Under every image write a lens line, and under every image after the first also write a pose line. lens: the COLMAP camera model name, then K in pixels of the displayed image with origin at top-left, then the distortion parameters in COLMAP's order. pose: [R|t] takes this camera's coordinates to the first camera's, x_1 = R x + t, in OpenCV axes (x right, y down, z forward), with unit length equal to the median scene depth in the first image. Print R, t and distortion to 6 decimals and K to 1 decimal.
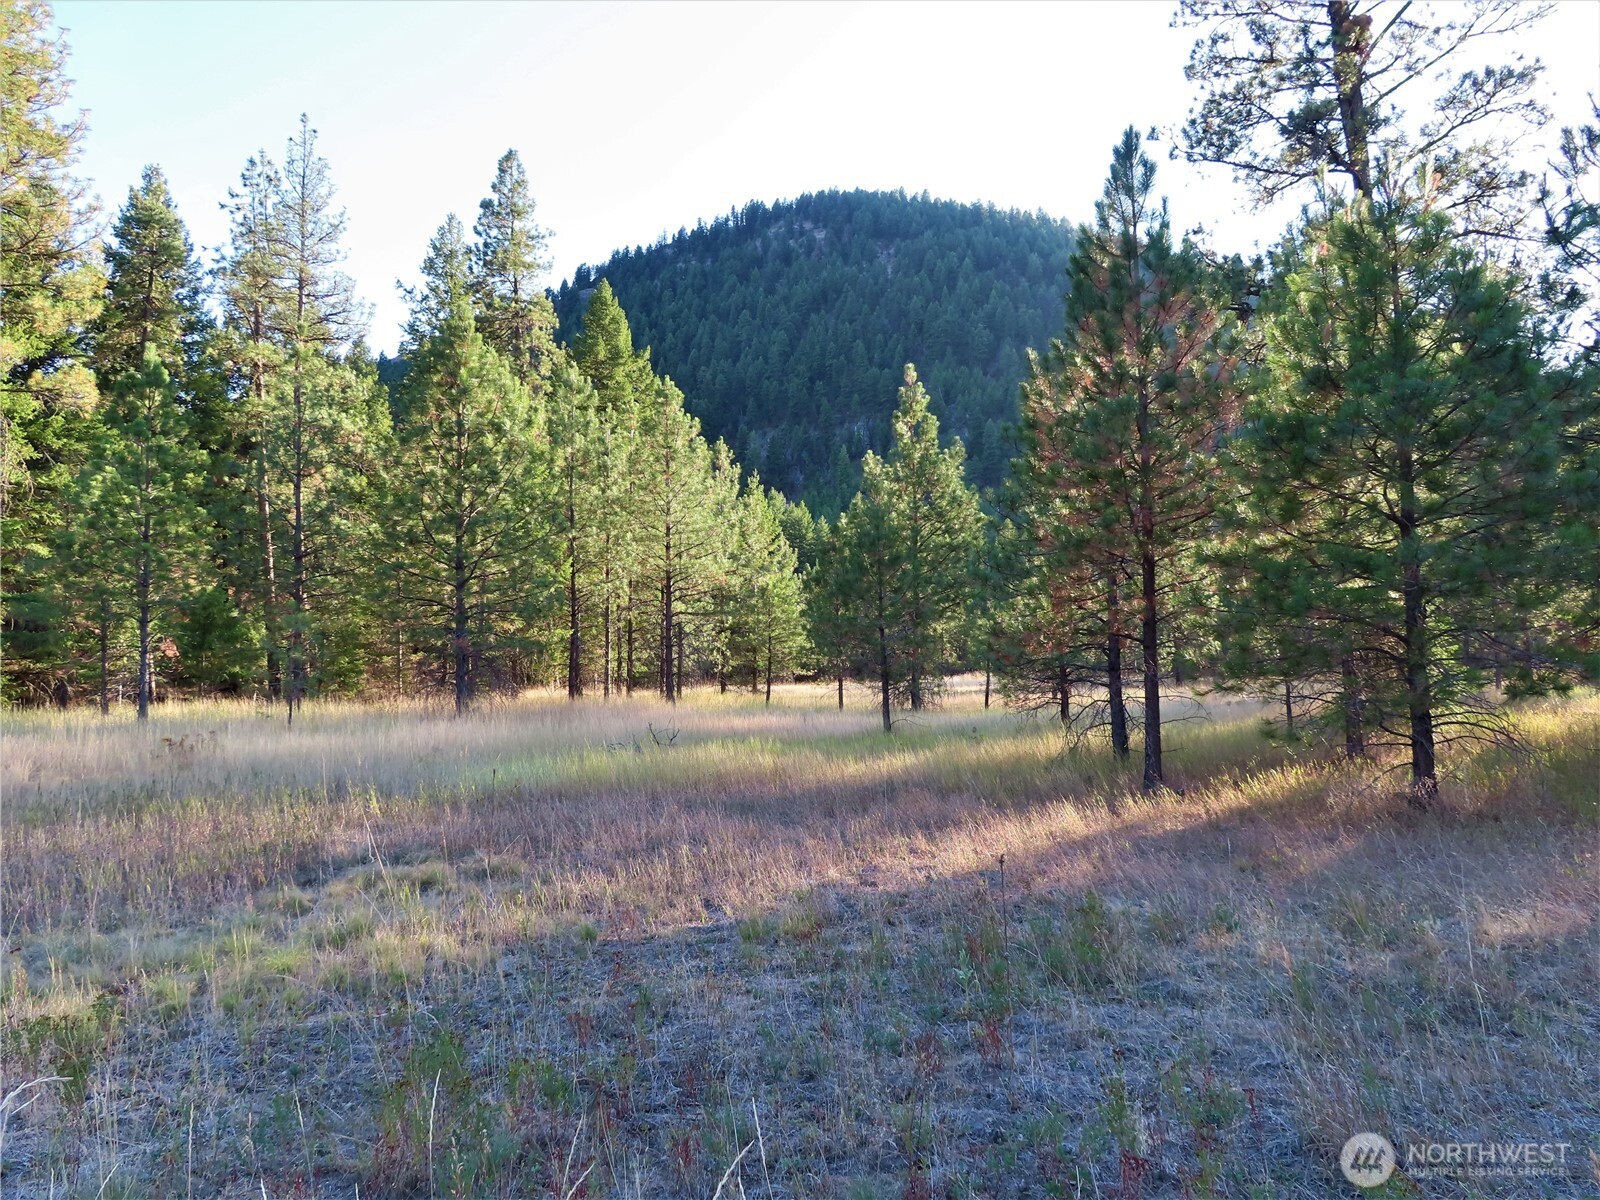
lens RADIAL K [[1146.4, 0, 798.6], [0, 1146.4, 591.9], [0, 0, 1]] dist [-0.007919, 0.009969]
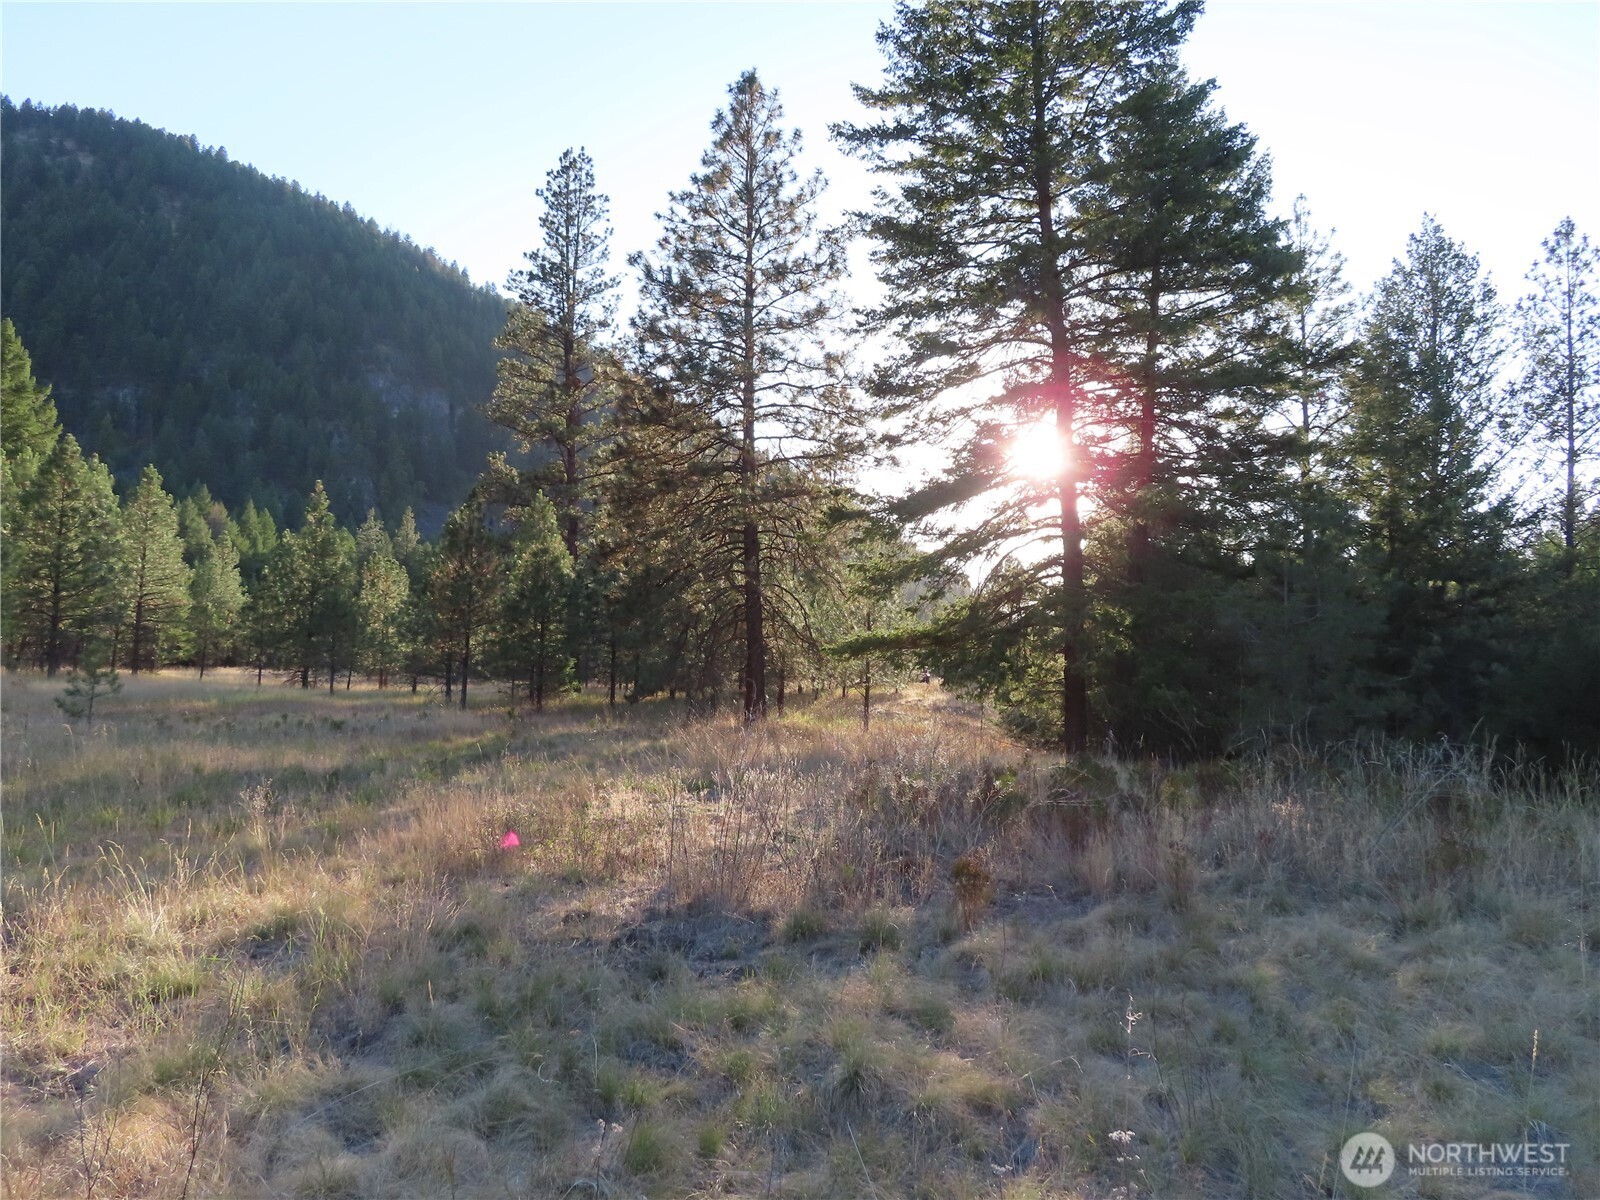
lens RADIAL K [[1146.4, 0, 798.6], [0, 1146.4, 591.9], [0, 0, 1]] dist [-0.007919, 0.009969]
pose [[0.809904, 0.093466, 0.579067, -0.295059], [-0.091325, 0.995277, -0.032915, -0.049229], [-0.579409, -0.026226, 0.814615, -0.776625]]
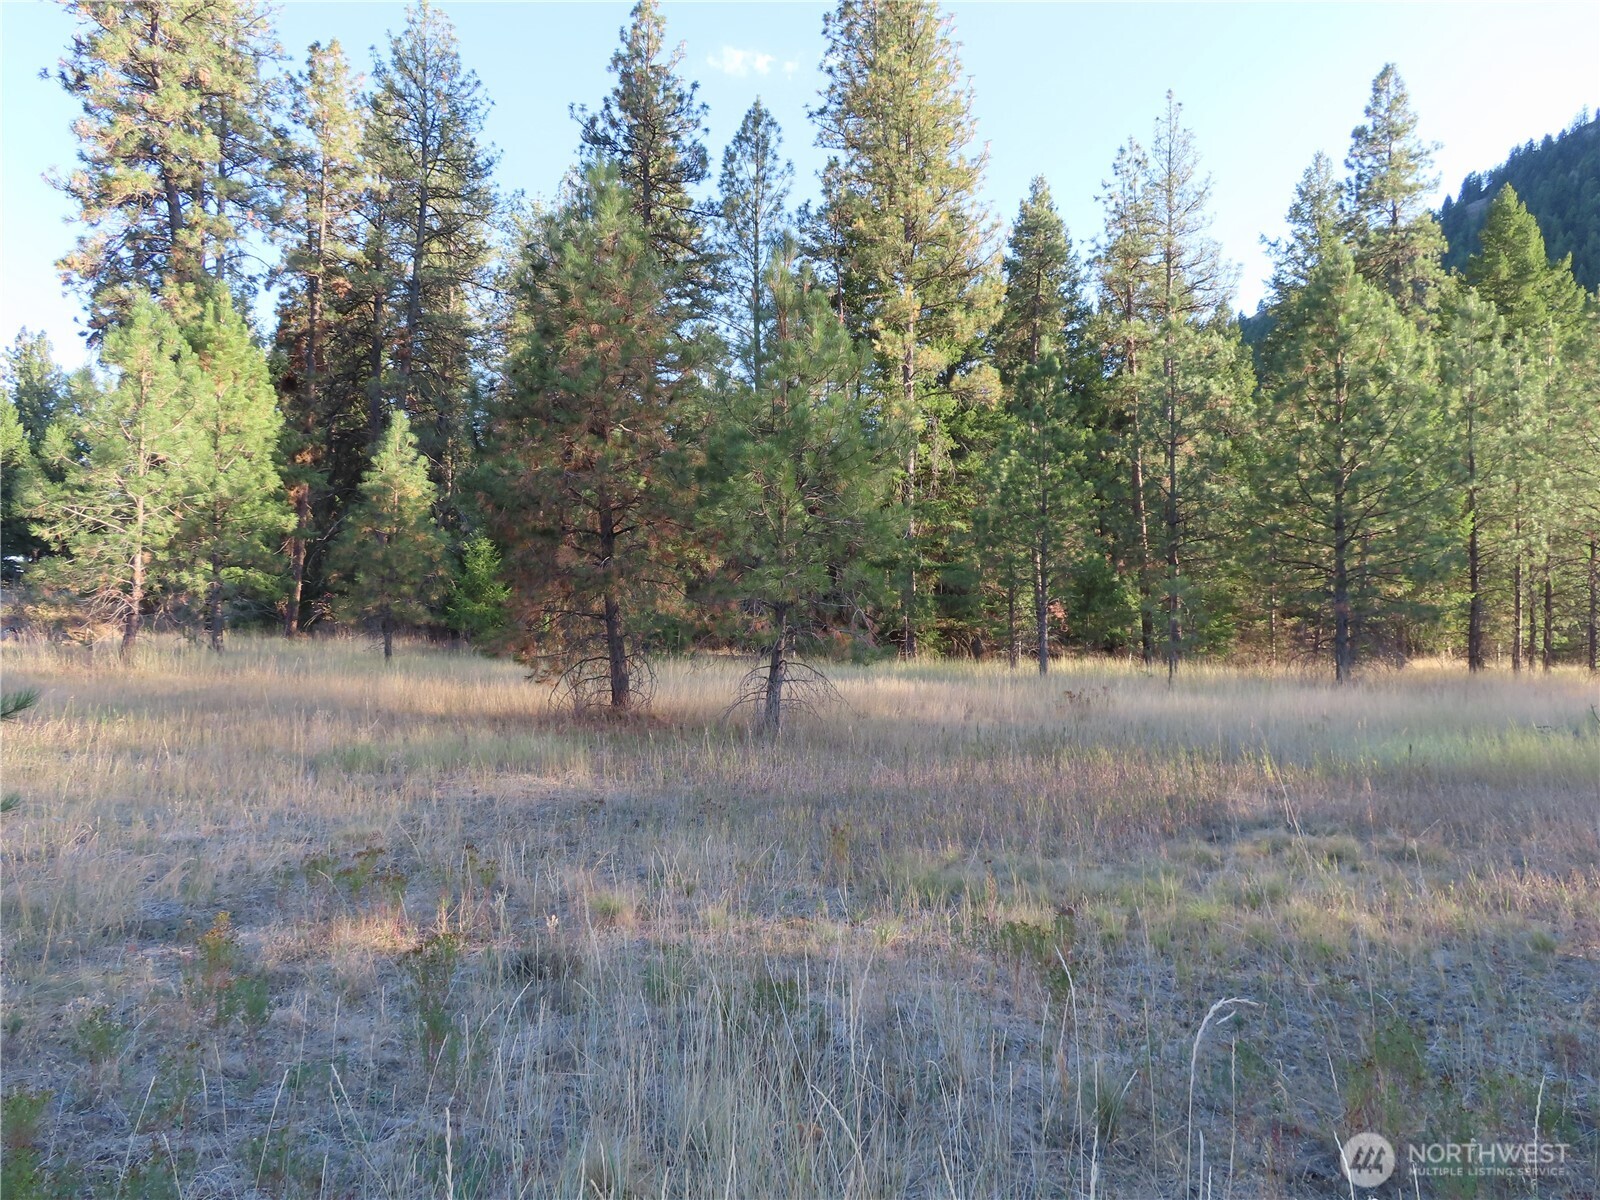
lens RADIAL K [[1146.4, 0, 798.6], [0, 1146.4, 591.9], [0, 0, 1]] dist [-0.007919, 0.009969]
pose [[0.752308, -0.000637, -0.658811, -0.007590], [0.021546, 0.999488, 0.023637, -0.000104], [0.658459, -0.031977, 0.751937, -0.003158]]
